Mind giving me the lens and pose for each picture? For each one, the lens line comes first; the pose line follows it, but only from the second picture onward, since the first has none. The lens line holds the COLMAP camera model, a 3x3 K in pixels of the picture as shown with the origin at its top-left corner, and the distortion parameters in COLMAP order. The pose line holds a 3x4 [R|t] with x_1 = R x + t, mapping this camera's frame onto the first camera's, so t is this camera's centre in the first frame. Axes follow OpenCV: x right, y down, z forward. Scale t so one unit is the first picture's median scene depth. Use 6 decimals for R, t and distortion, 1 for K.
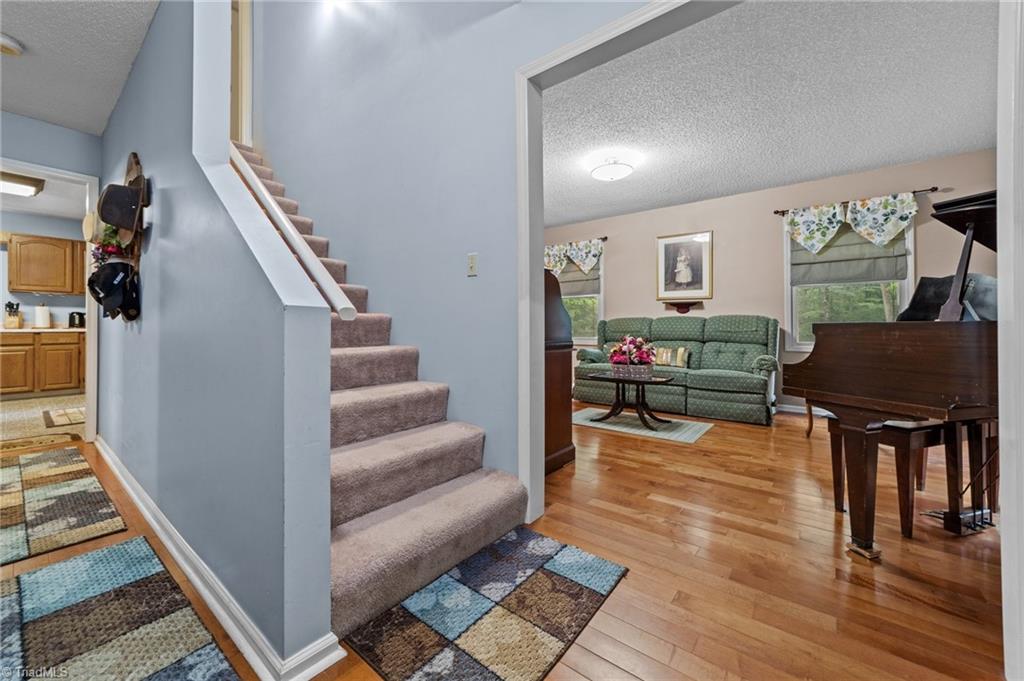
lens RADIAL K [[395.7, 0, 507.2], [0, 395.7, 320.7], [0, 0, 1]] dist [0.001295, 0.000133]
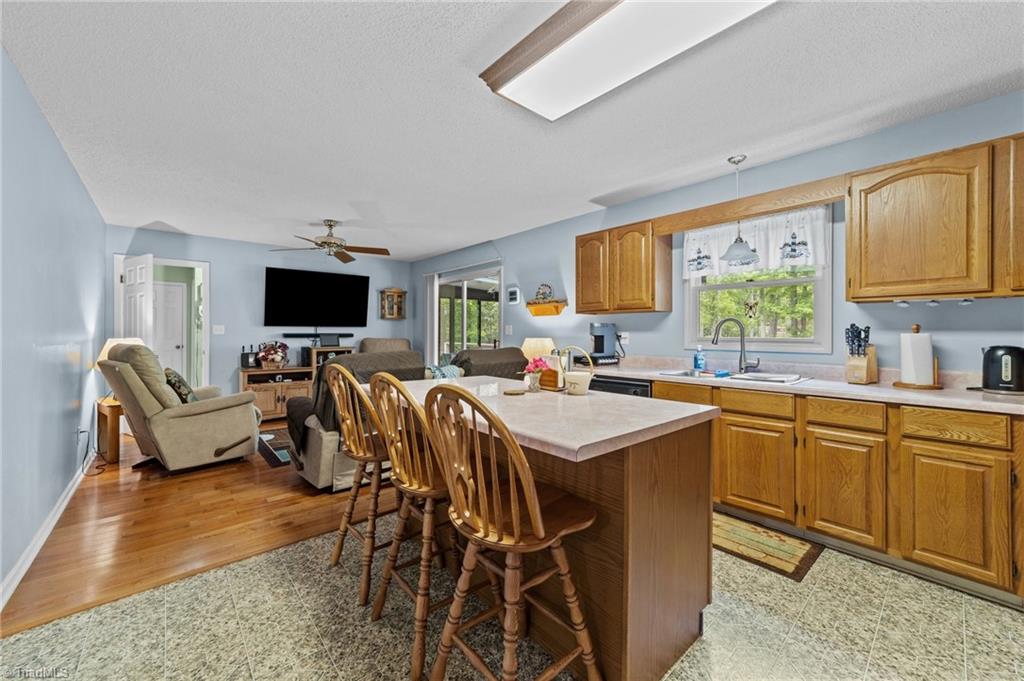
lens RADIAL K [[395.7, 0, 512.4], [0, 395.7, 334.2], [0, 0, 1]] dist [0.001295, 0.000133]
pose [[-0.166801, 0.003635, -0.985984, -0.704956], [0.010593, 0.999942, 0.001895, -0.039905], [0.985934, -0.010129, -0.166830, 0.663846]]
